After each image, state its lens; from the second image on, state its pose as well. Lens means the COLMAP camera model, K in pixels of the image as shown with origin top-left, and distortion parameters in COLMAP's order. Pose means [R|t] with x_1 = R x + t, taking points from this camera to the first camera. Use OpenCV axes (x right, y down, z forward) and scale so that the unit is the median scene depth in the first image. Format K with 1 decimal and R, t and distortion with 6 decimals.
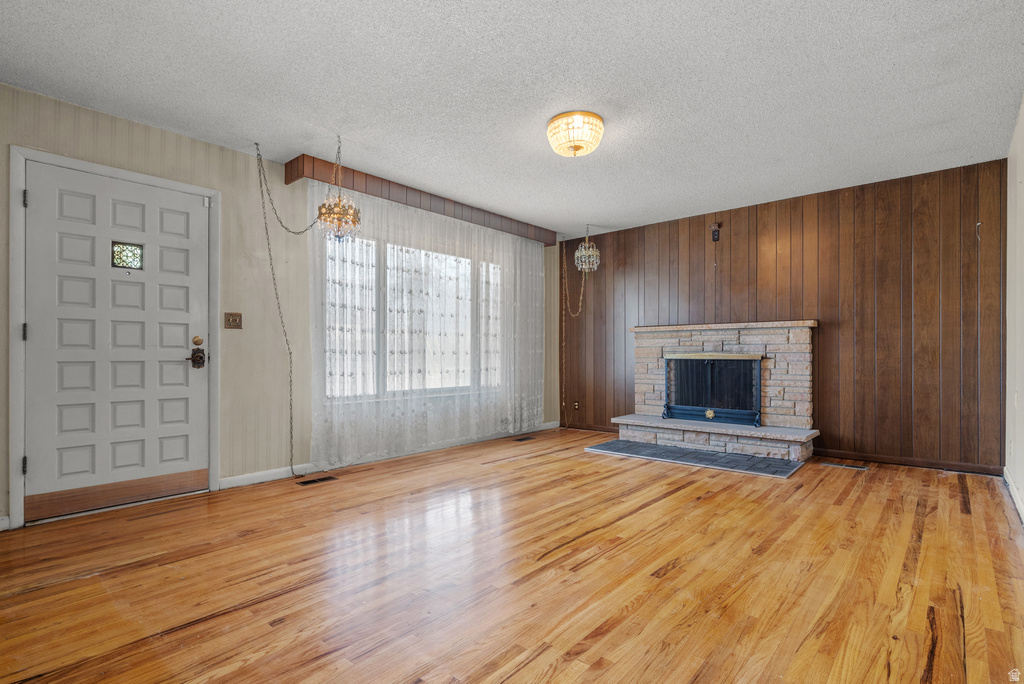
lens RADIAL K [[497.3, 0, 513.1], [0, 497.3, 348.3], [0, 0, 1]] dist [0.000364, -0.000010]
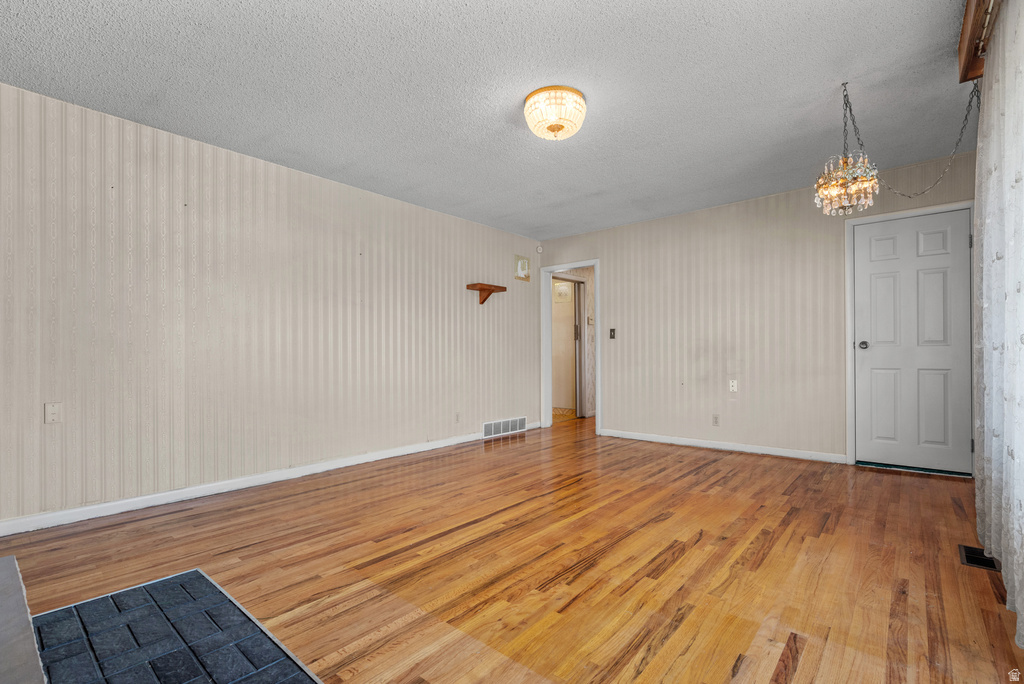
lens RADIAL K [[463.6, 0, 512.7], [0, 463.6, 351.0], [0, 0, 1]] dist [0.003236, 0.000034]
pose [[-0.999797, 0.010244, -0.017343, 0.224887], [0.010517, 0.999821, -0.015730, 0.018599], [0.017178, -0.015910, -0.999726, 1.883595]]
